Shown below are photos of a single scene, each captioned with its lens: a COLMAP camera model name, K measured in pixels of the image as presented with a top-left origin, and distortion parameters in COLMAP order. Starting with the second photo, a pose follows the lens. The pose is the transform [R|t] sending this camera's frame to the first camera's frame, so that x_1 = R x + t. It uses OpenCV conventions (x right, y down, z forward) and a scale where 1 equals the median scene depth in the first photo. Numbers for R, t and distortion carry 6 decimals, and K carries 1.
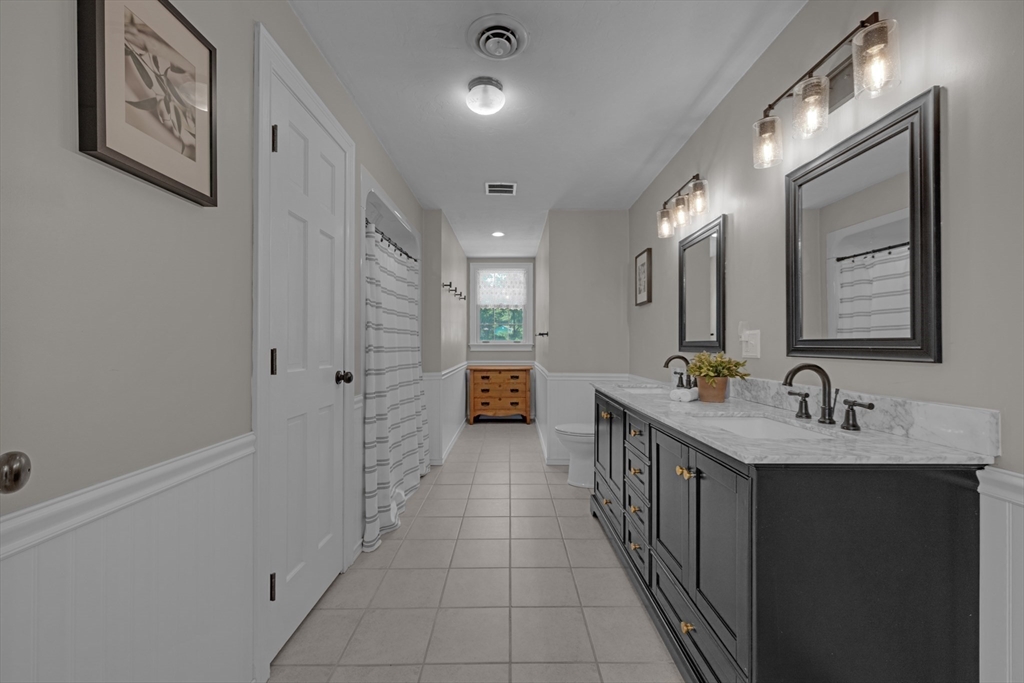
lens RADIAL K [[425.9, 0, 512.2], [0, 425.9, 338.0], [0, 0, 1]] dist [-0.020366, -0.000230]
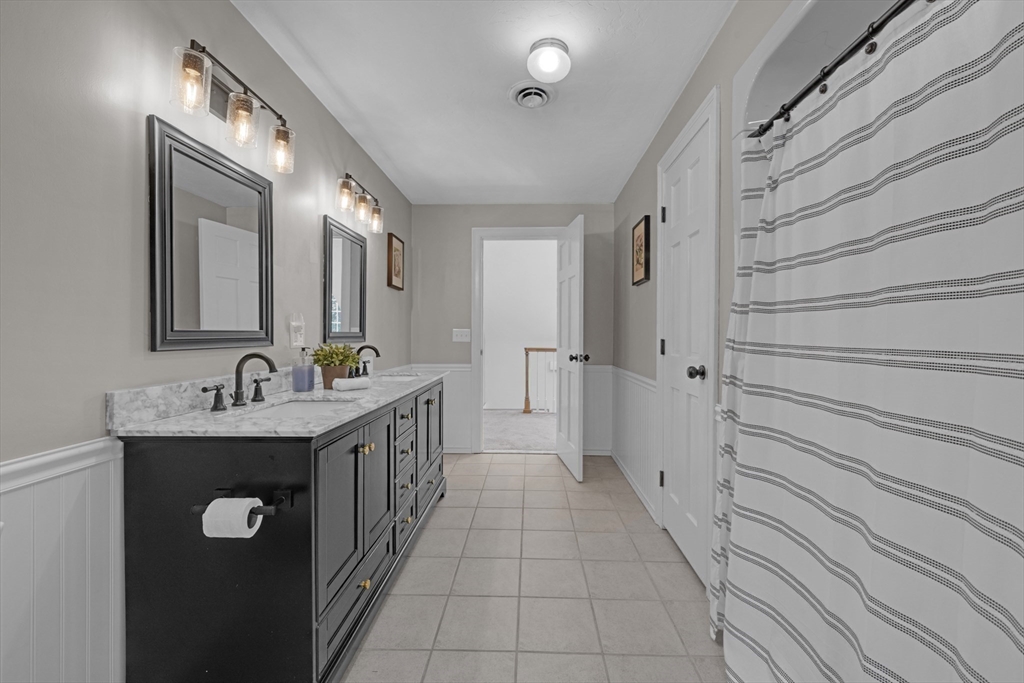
lens RADIAL K [[425.9, 0, 511.5], [0, 425.9, 341.5], [0, 0, 1]] dist [-0.020366, -0.000230]
pose [[-0.998752, -0.005906, 0.049595, -0.031418], [-0.005900, 0.999983, 0.000277, 0.025960], [-0.049596, -0.000016, -0.998769, 2.018026]]
